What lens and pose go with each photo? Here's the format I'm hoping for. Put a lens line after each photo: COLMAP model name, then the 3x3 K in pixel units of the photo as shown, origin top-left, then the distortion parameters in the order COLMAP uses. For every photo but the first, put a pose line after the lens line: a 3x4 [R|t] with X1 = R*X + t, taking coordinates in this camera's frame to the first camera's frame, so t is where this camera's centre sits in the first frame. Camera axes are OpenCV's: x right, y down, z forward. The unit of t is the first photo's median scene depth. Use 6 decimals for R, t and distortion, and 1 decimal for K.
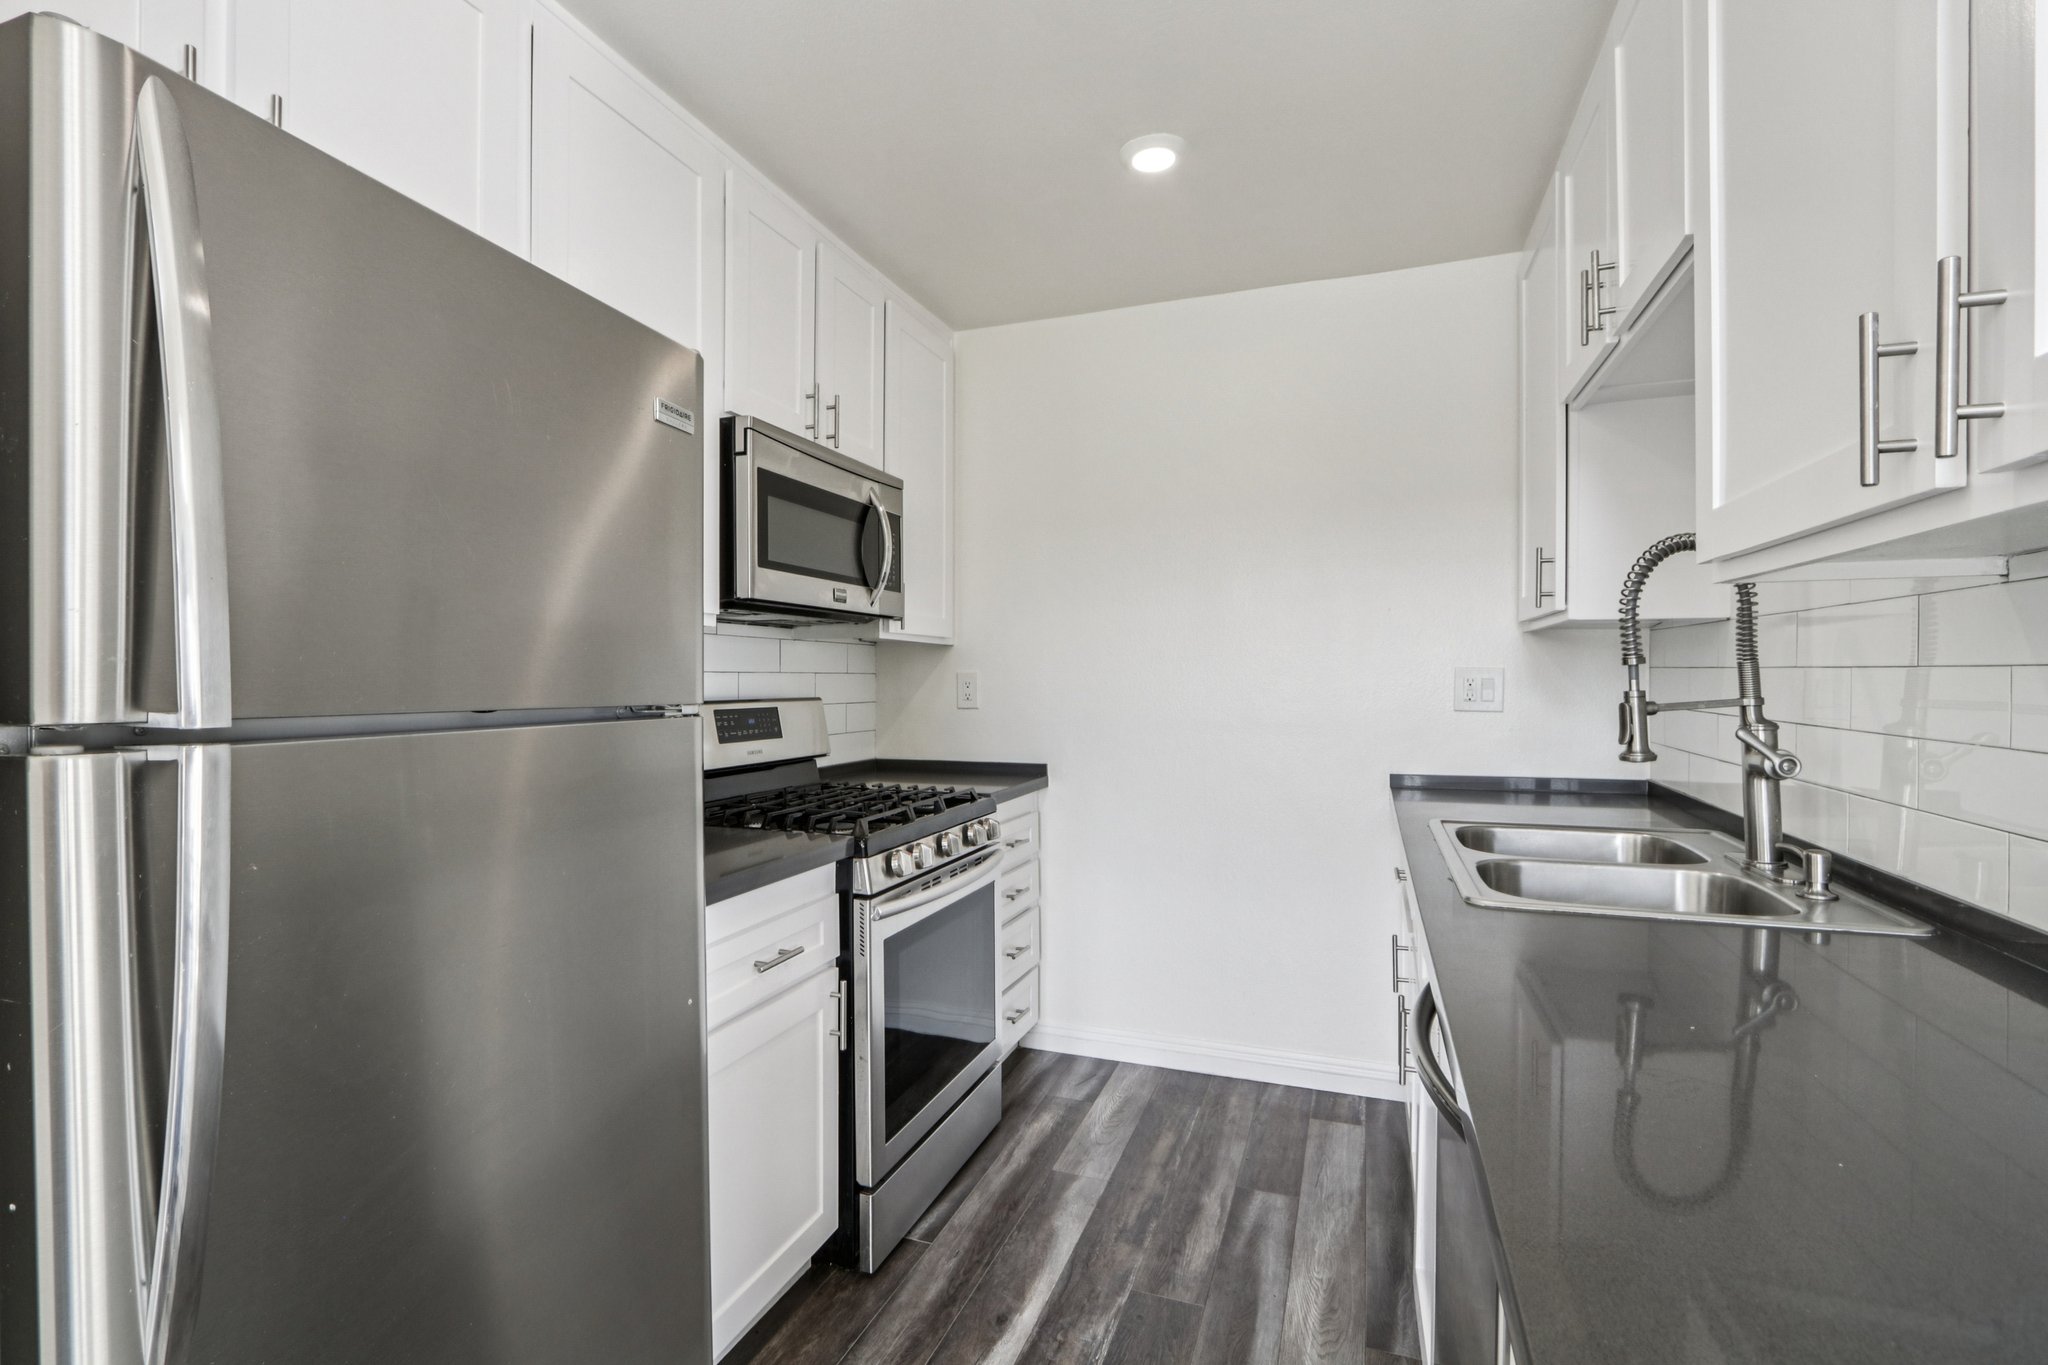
lens RADIAL K [[976.7, 0, 976.5], [0, 976.7, 682.9], [0, 0, 1]] dist [-0.017809, 0.004917]
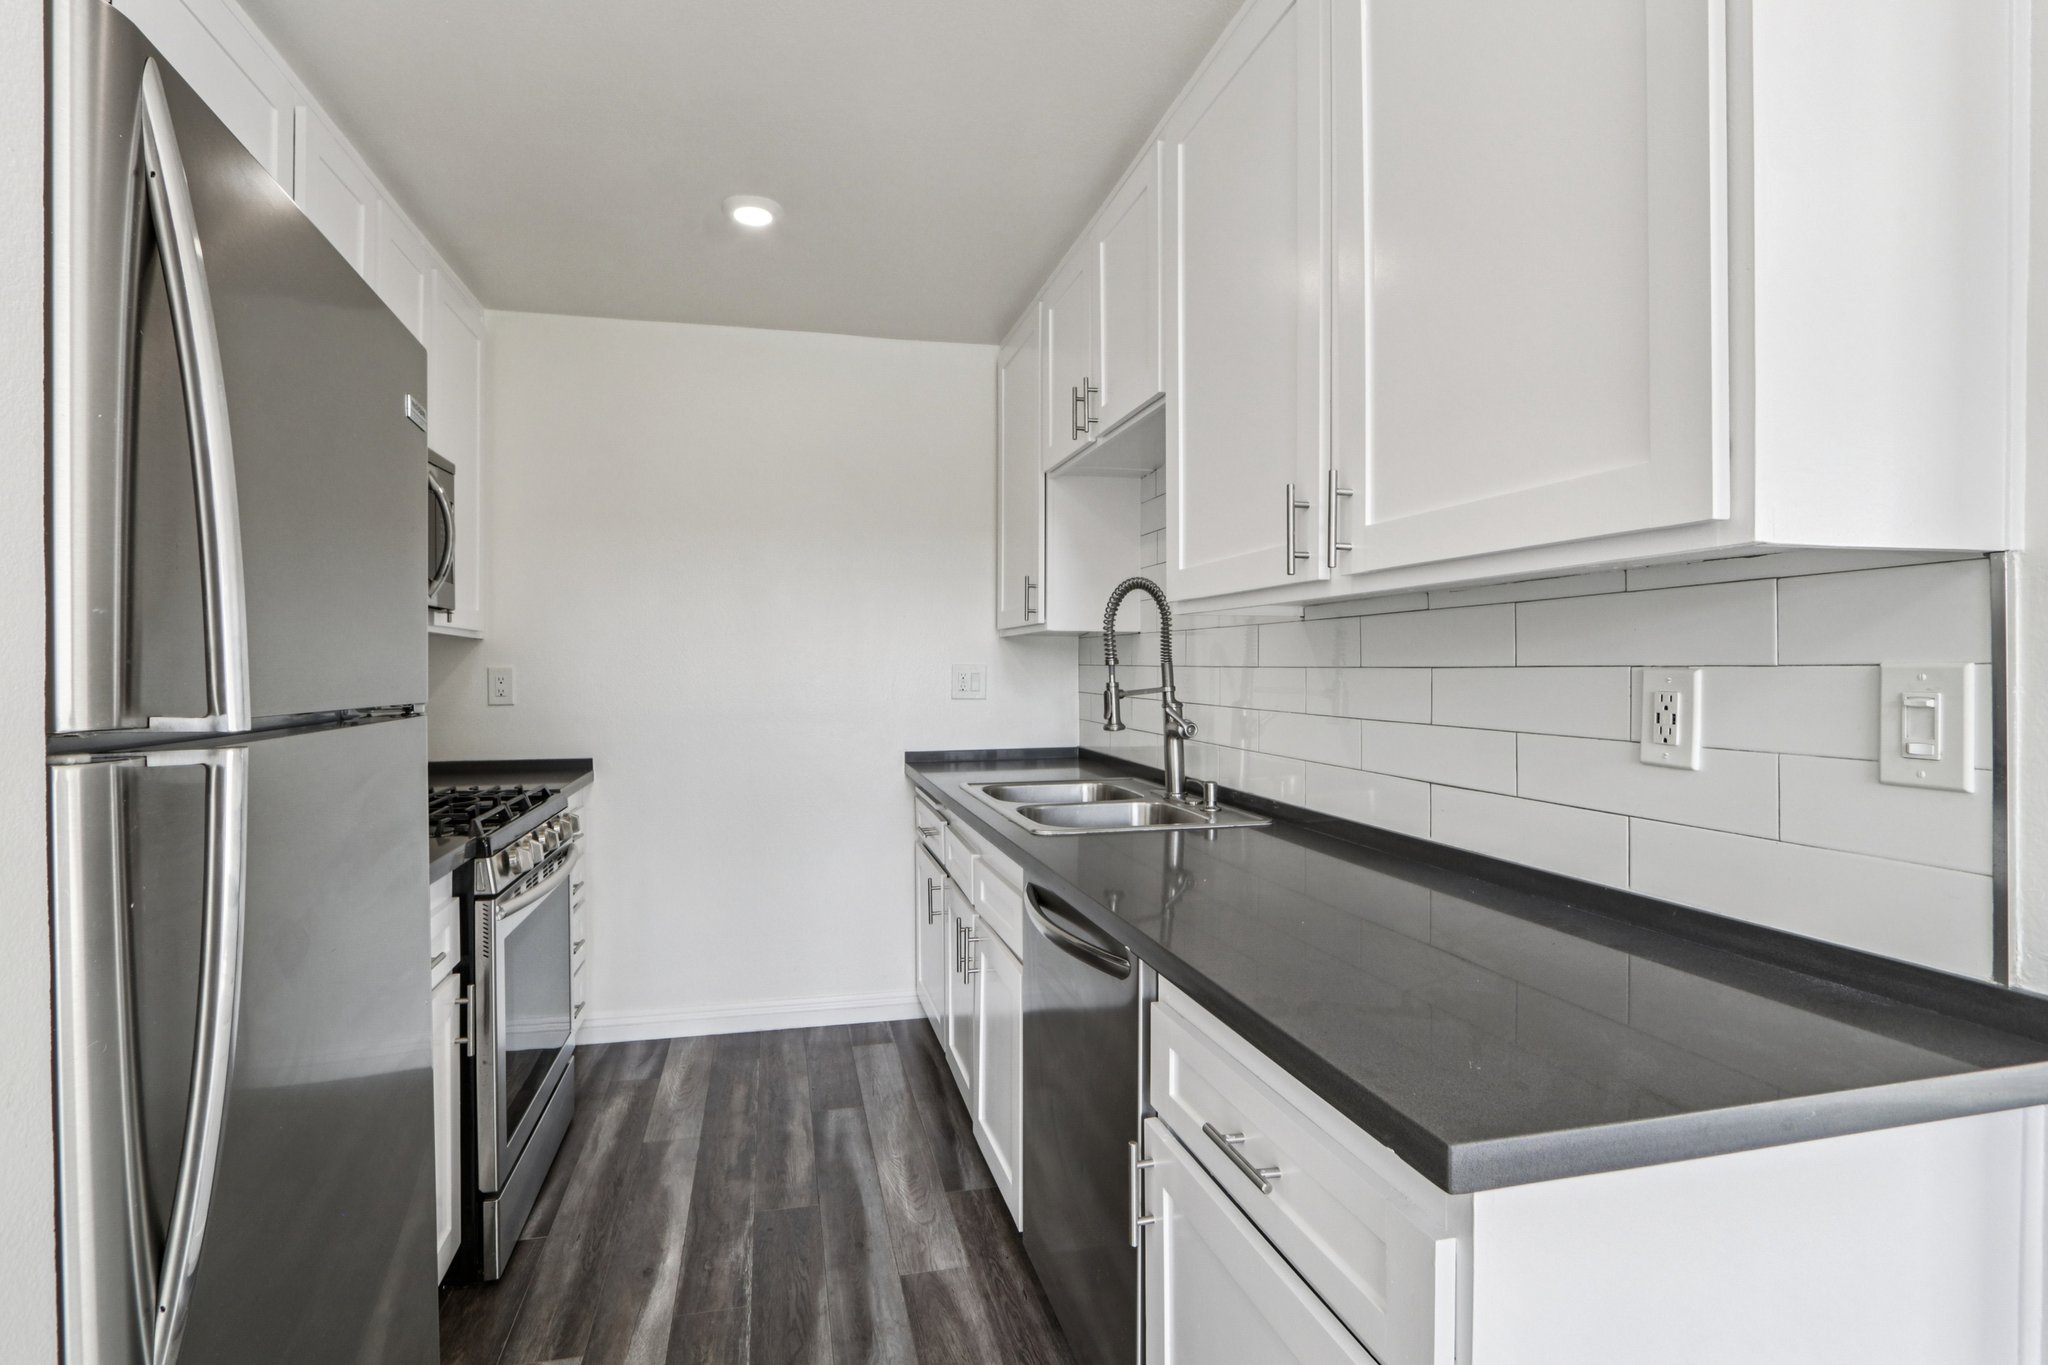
lens RADIAL K [[976.7, 0, 991.5], [0, 976.7, 670.0], [0, 0, 1]] dist [-0.017809, 0.004917]
pose [[0.823779, 0.000454, 0.566911, -0.255127], [0.002712, 0.999985, -0.004742, -0.003559], [-0.566904, 0.005444, 0.823766, -0.096576]]
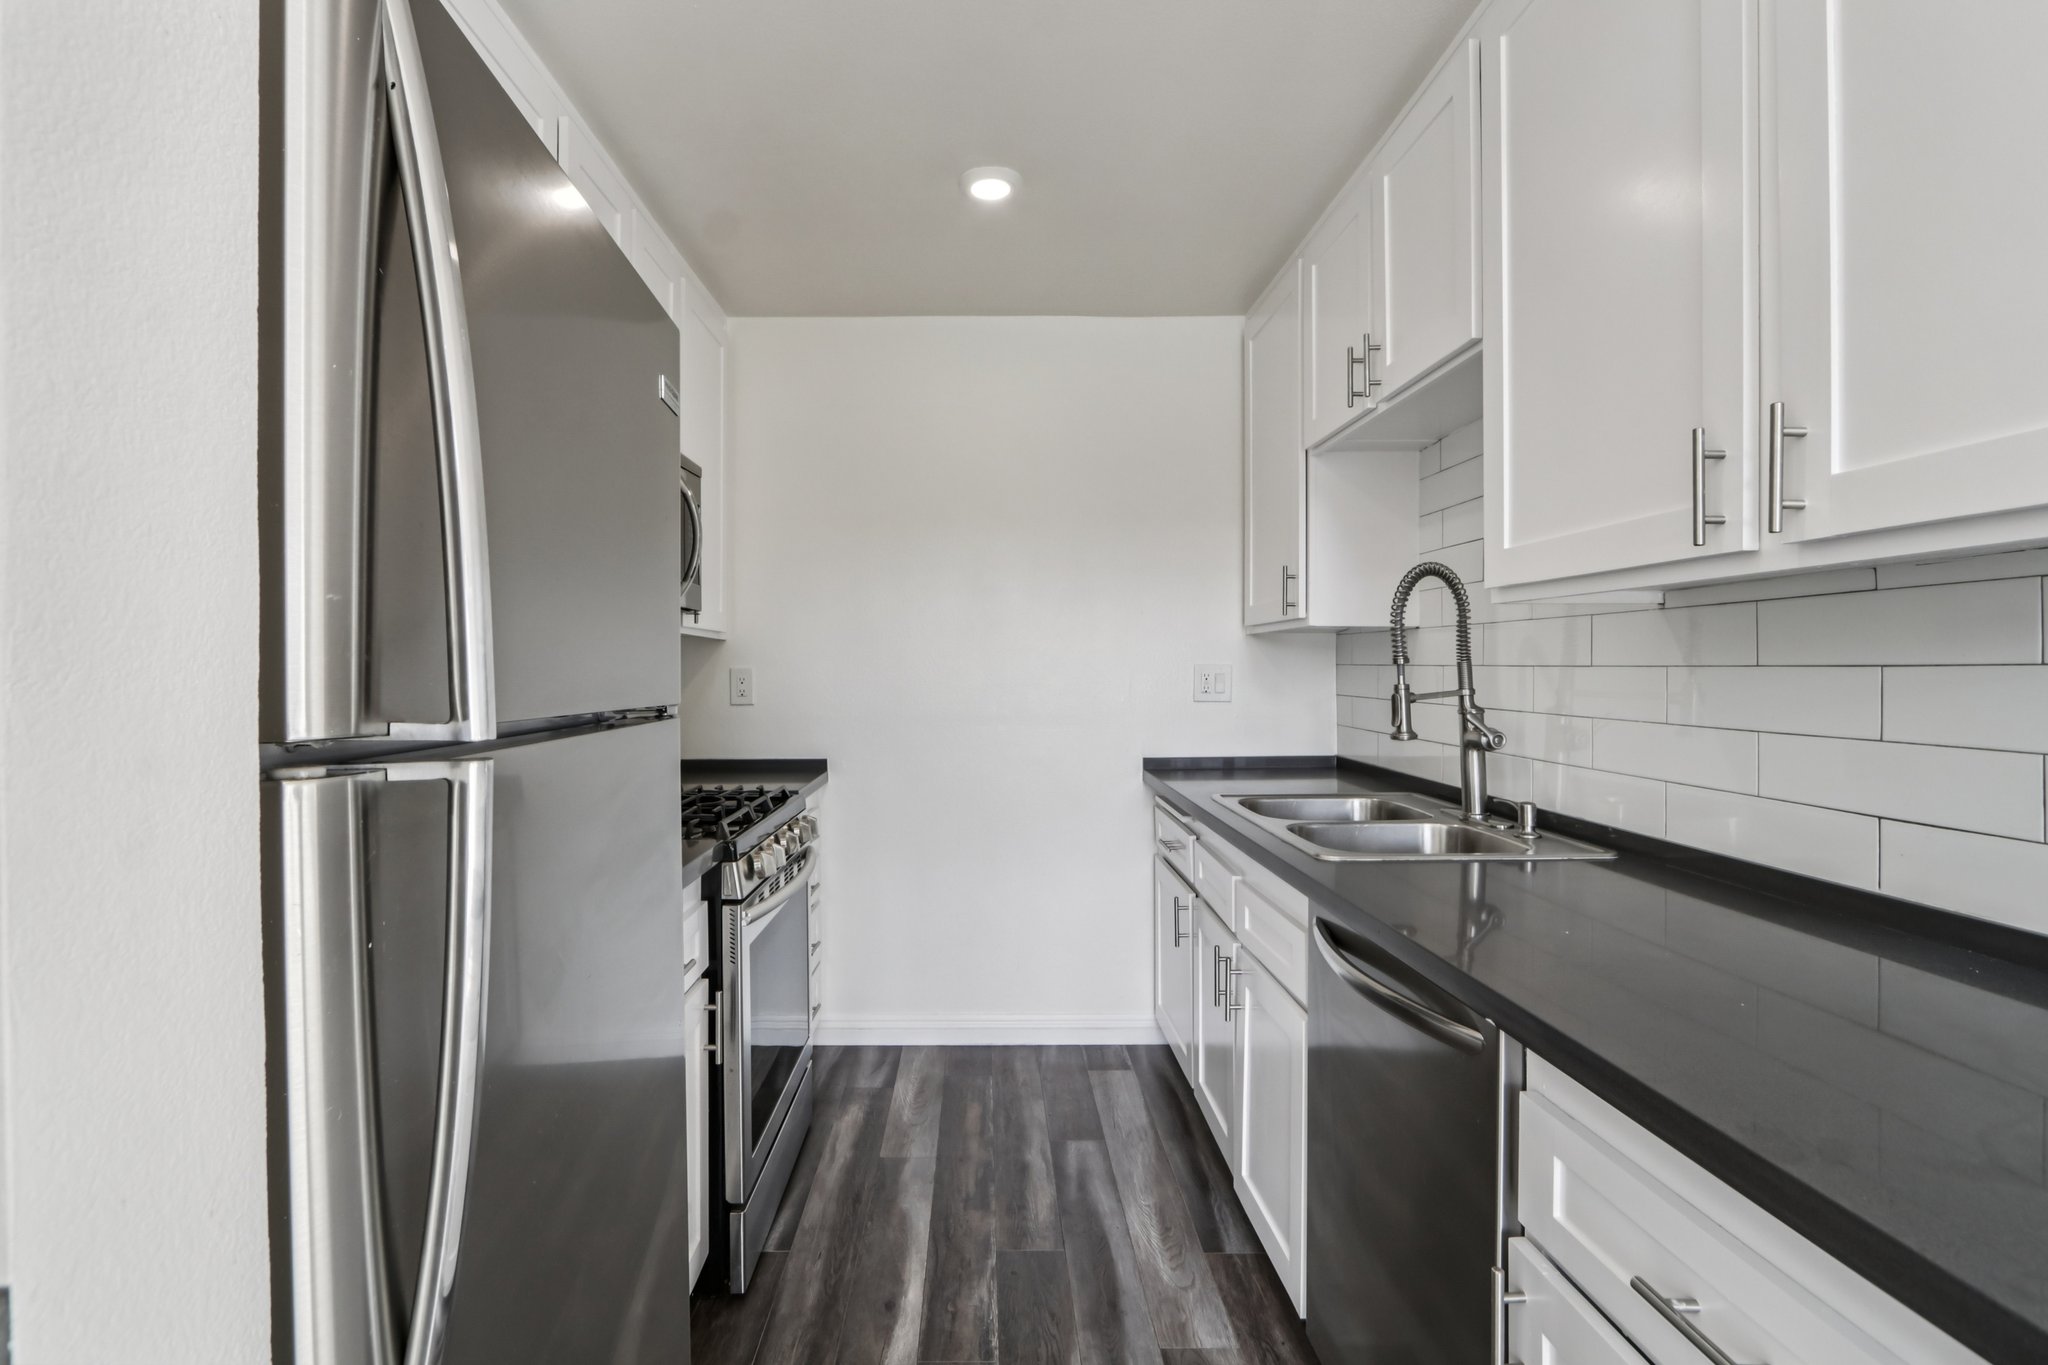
lens RADIAL K [[976.7, 0, 980.6], [0, 976.7, 670.7], [0, 0, 1]] dist [-0.017809, 0.004917]
pose [[0.928223, 0.000108, 0.372025, -0.250259], [0.002168, 0.999981, -0.005698, -0.003011], [-0.372019, 0.006096, 0.928205, 0.016253]]
